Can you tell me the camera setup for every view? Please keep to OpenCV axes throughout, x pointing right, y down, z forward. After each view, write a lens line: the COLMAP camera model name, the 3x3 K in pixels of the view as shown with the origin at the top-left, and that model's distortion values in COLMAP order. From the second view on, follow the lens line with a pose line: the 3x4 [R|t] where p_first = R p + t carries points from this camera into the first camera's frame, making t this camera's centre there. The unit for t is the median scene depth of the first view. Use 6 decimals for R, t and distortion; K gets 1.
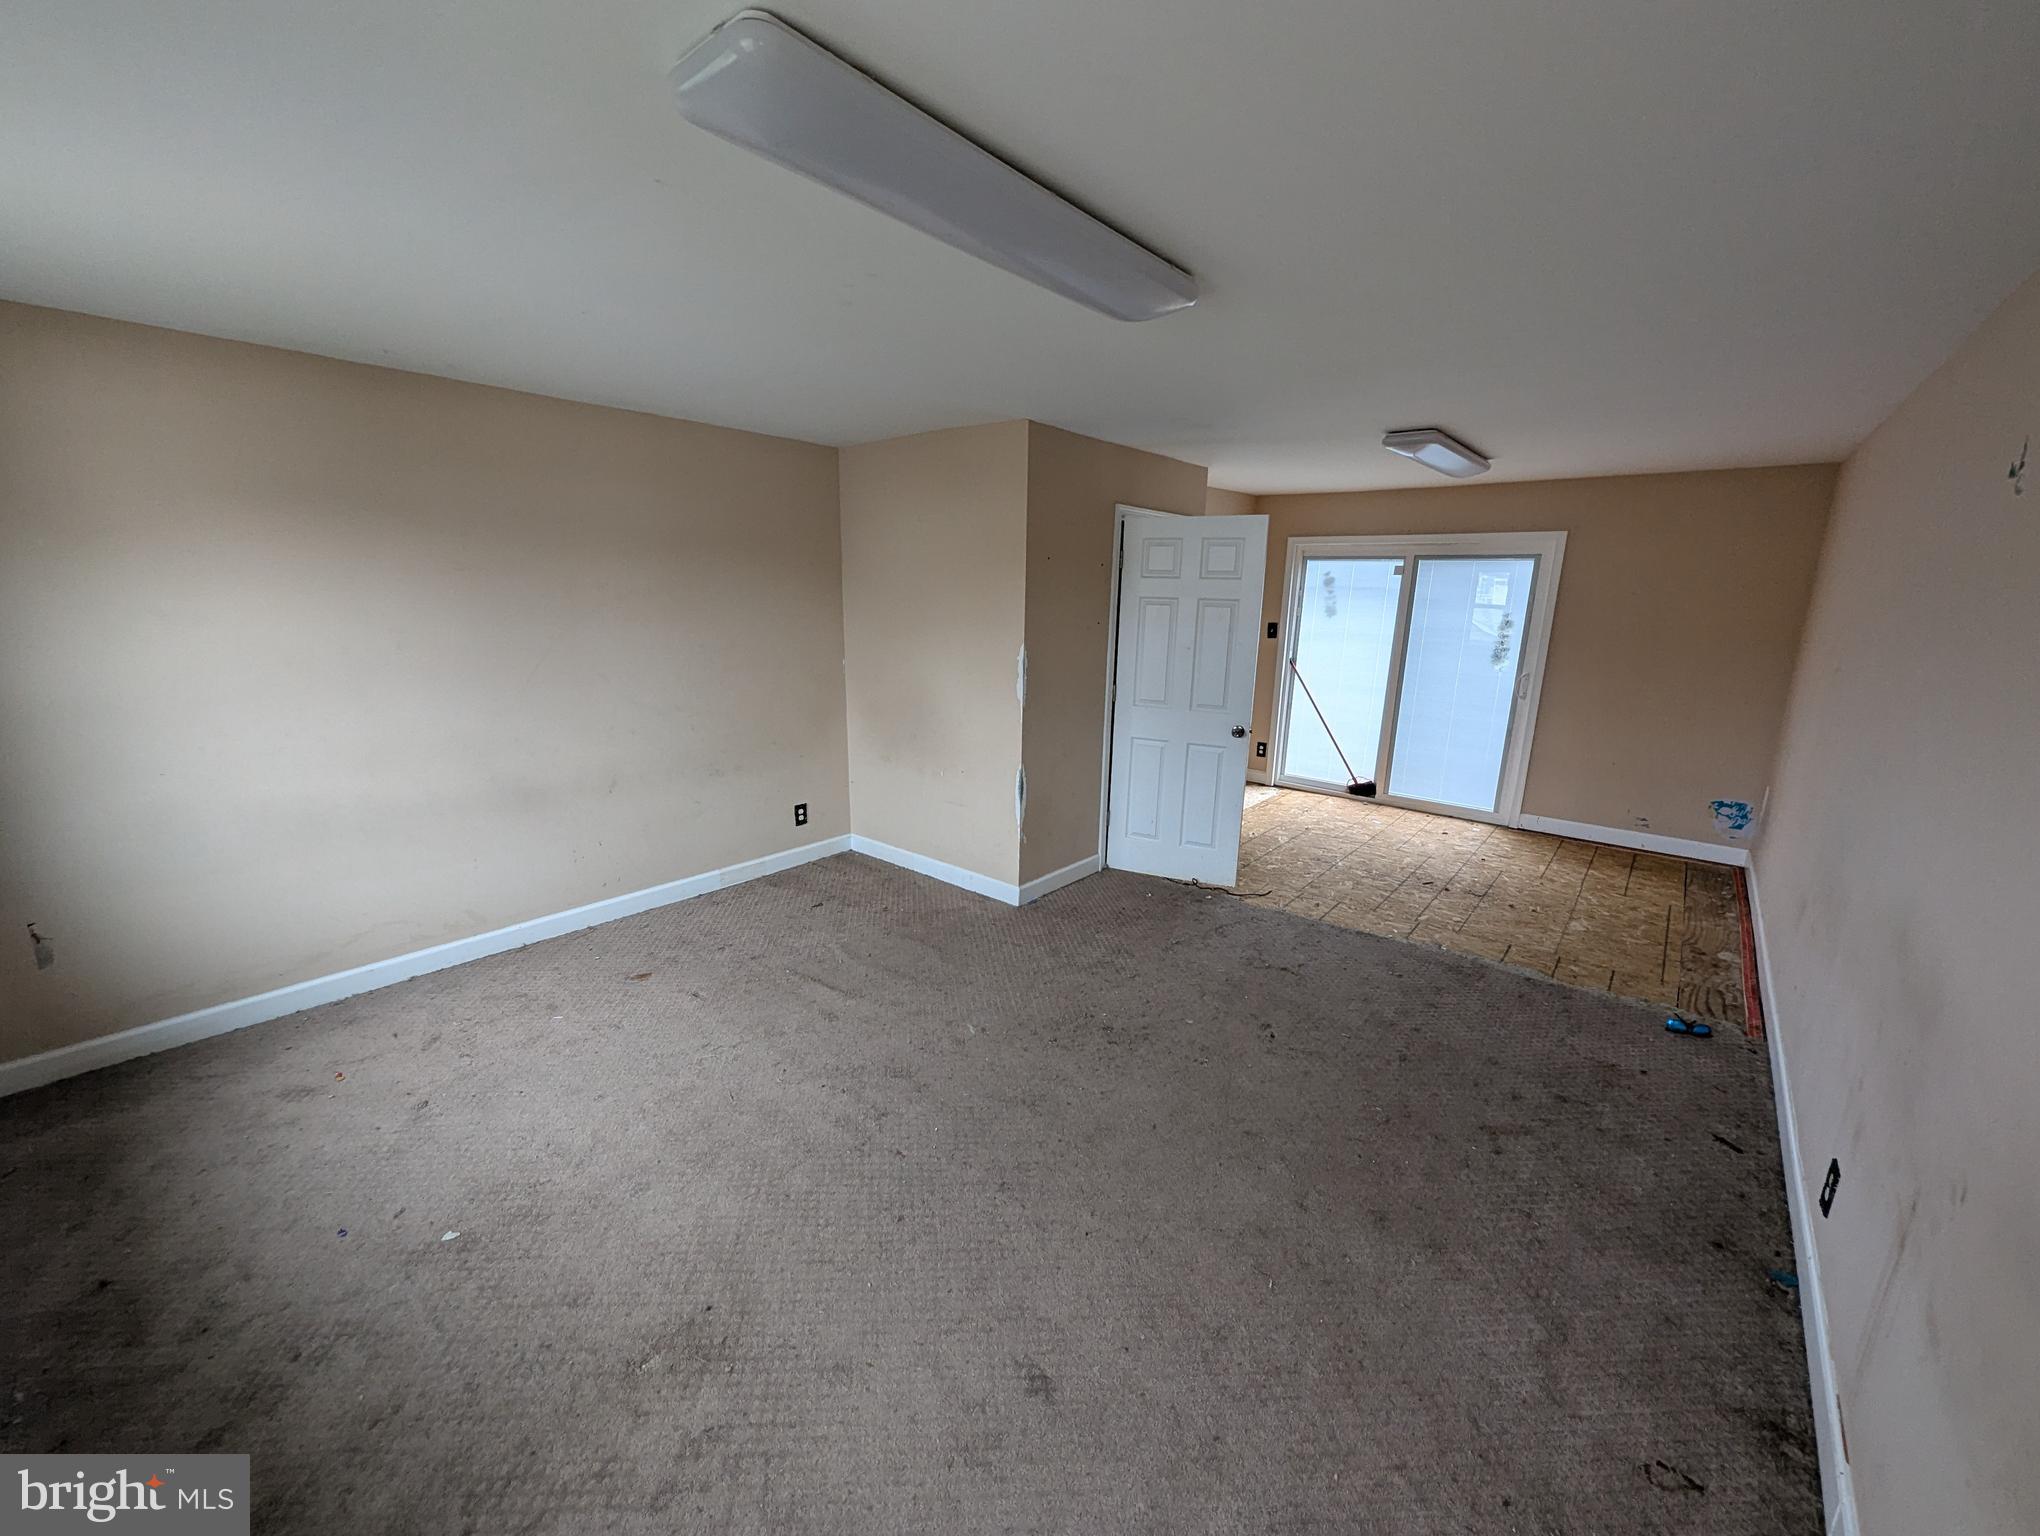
lens RADIAL K [[802.4, 0, 1024.6], [0, 802.4, 771.4], [0, 0, 1]] dist [-0.000261, -0.000966]
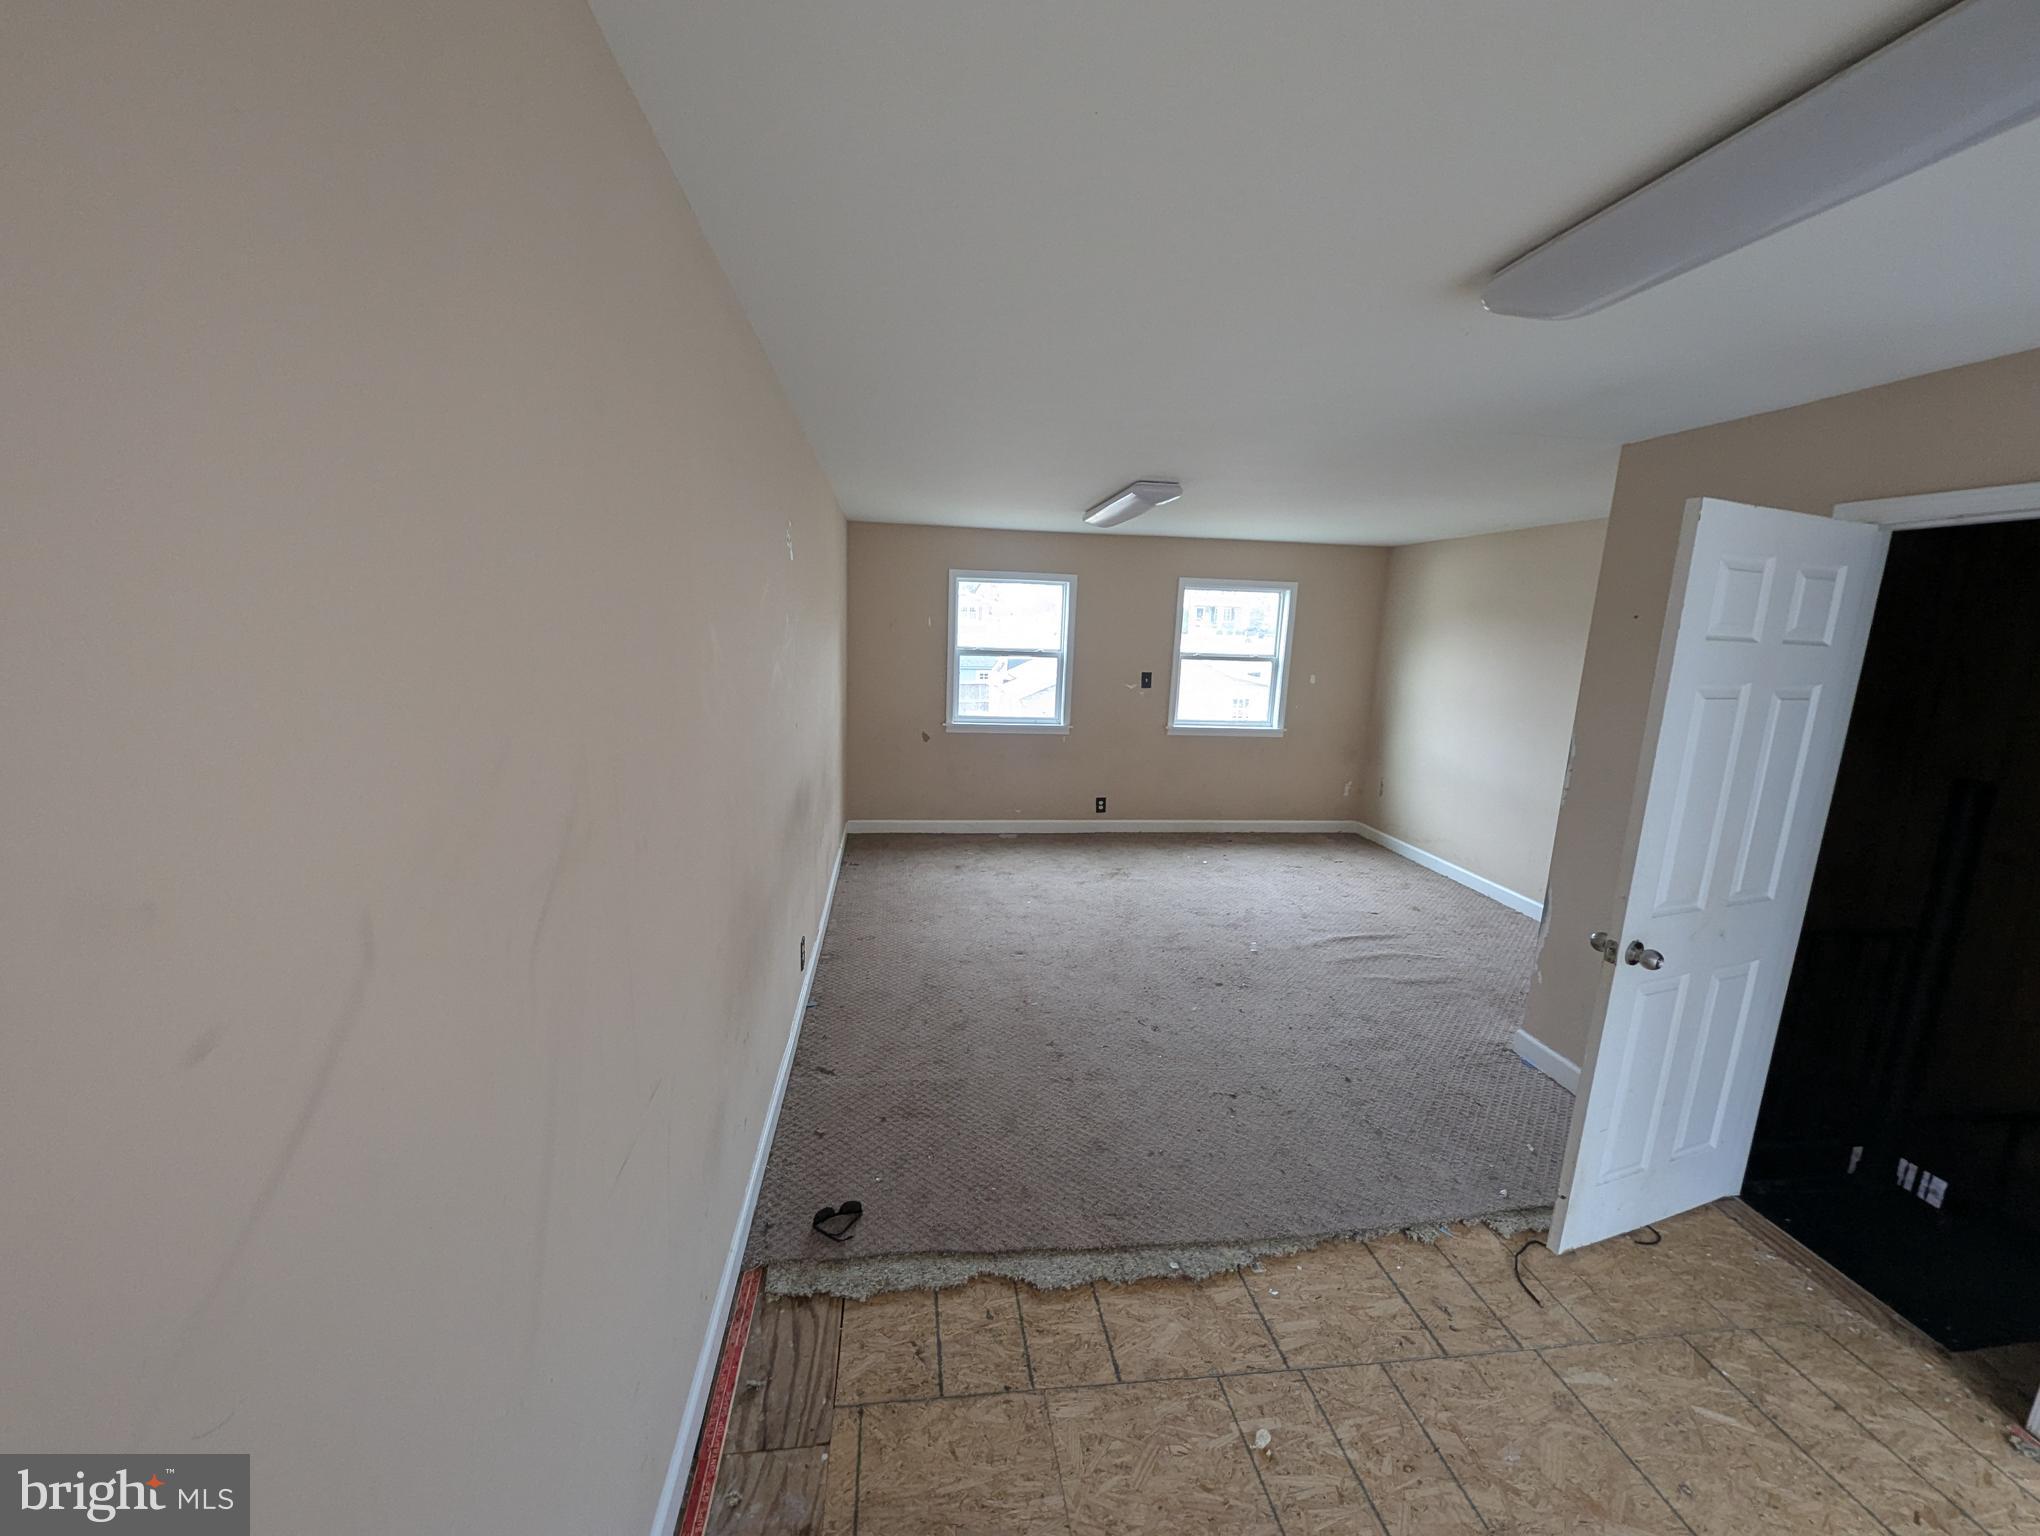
lens RADIAL K [[802.4, 0, 1018.6], [0, 802.4, 769.9], [0, 0, 1]] dist [-0.000261, -0.000966]
pose [[-0.666004, 0.089306, -0.740583, 1.225955], [-0.222023, 0.924080, 0.311098, -0.318498], [0.712141, 0.371619, -0.595613, 1.402191]]
